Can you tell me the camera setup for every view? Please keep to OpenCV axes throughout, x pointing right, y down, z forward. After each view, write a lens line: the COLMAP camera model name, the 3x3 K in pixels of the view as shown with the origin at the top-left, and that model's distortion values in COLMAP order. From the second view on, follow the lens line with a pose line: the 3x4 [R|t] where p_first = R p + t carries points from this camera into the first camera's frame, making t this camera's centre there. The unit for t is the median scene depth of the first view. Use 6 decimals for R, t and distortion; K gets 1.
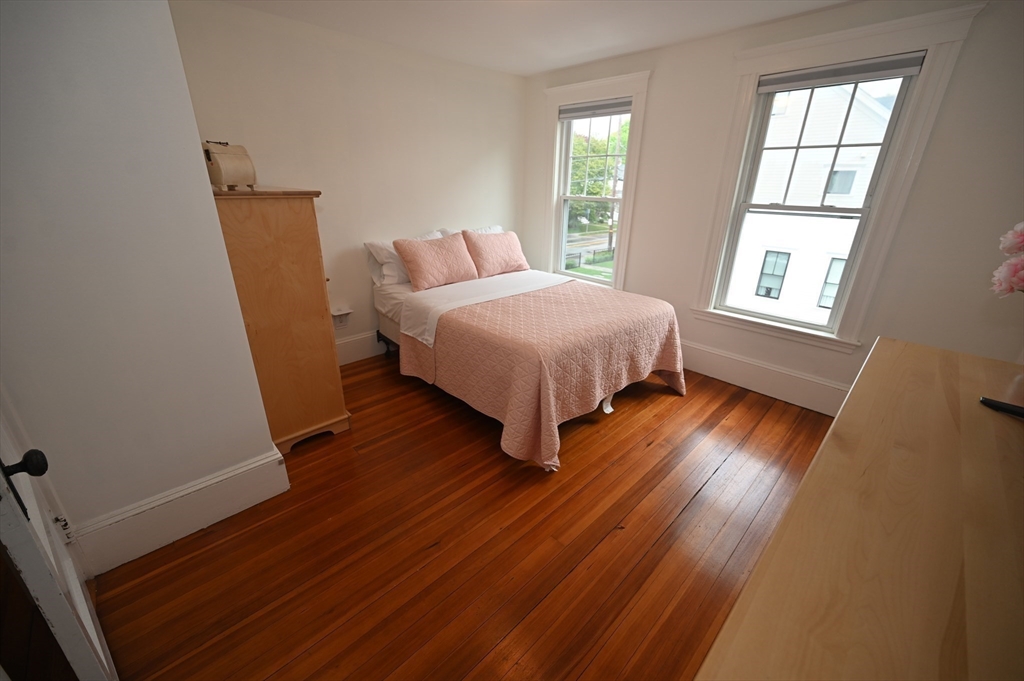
lens RADIAL K [[400.3, 0, 513.6], [0, 400.3, 341.3], [0, 0, 1]] dist [-0.000200, -0.000681]
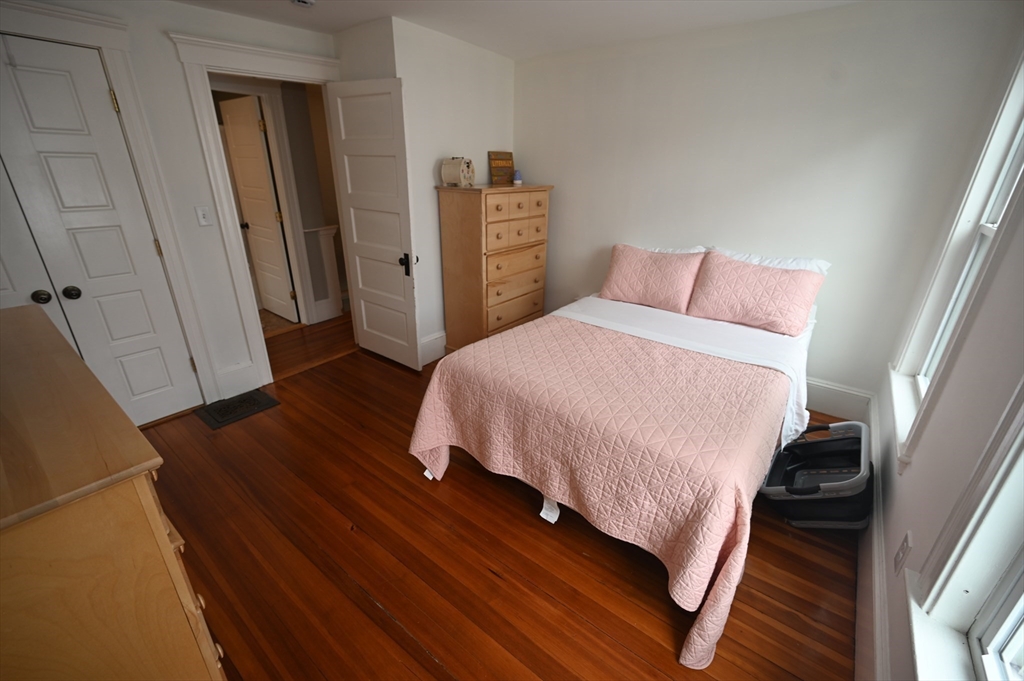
lens RADIAL K [[418.0, 0, 513.4], [0, 418.0, 336.3], [0, 0, 1]] dist [0.000369, -0.000005]
pose [[0.149620, 0.356783, -0.922128, 0.908107], [-0.381784, 0.881142, 0.278979, -0.324151], [0.912061, 0.310313, 0.268050, 0.760806]]
